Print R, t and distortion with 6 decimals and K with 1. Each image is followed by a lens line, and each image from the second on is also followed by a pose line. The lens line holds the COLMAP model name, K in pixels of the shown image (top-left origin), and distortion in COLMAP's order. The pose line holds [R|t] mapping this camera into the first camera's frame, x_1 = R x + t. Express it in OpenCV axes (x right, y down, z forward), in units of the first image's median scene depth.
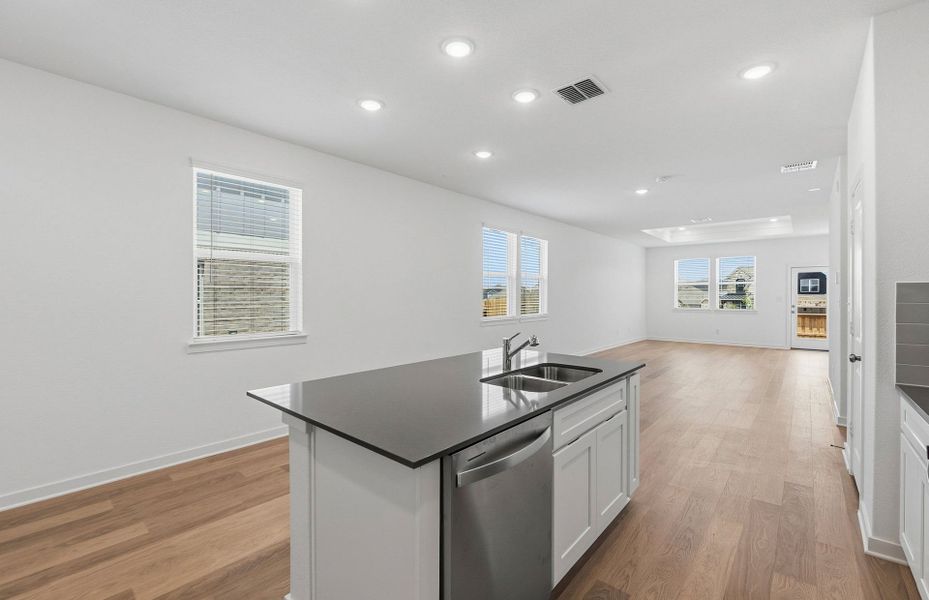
lens RADIAL K [[386.3, 0, 464.5], [0, 386.3, 300.0], [0, 0, 1]] dist [-0.000607, -0.000077]
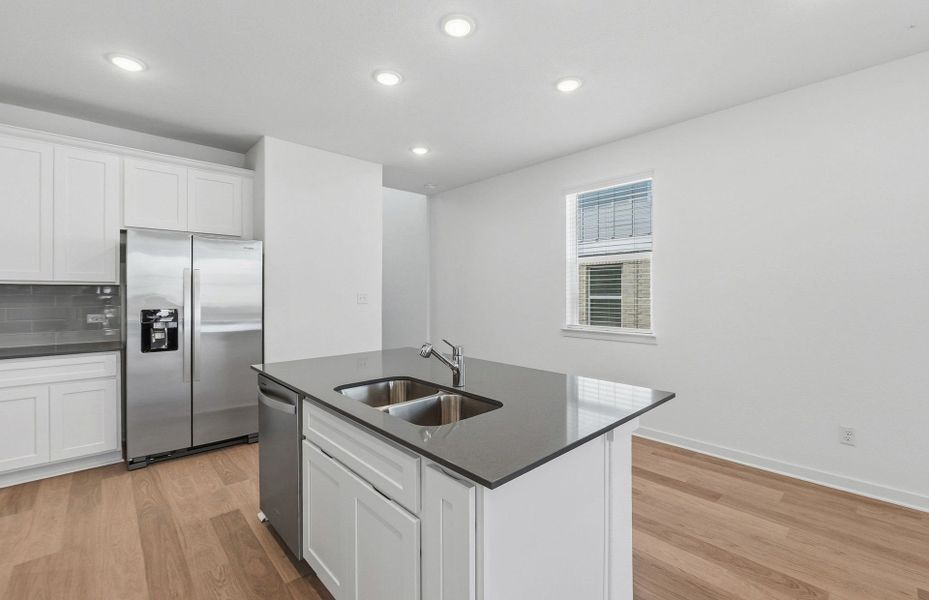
lens RADIAL K [[397.8, 0, 467.4], [0, 397.8, 292.5], [0, 0, 1]] dist [-0.000889, -0.000061]
pose [[-0.102894, -0.002797, -0.994688, 0.244810], [-0.010857, 0.999940, -0.001689, -0.001603], [0.994633, 0.010626, -0.102918, 0.289498]]
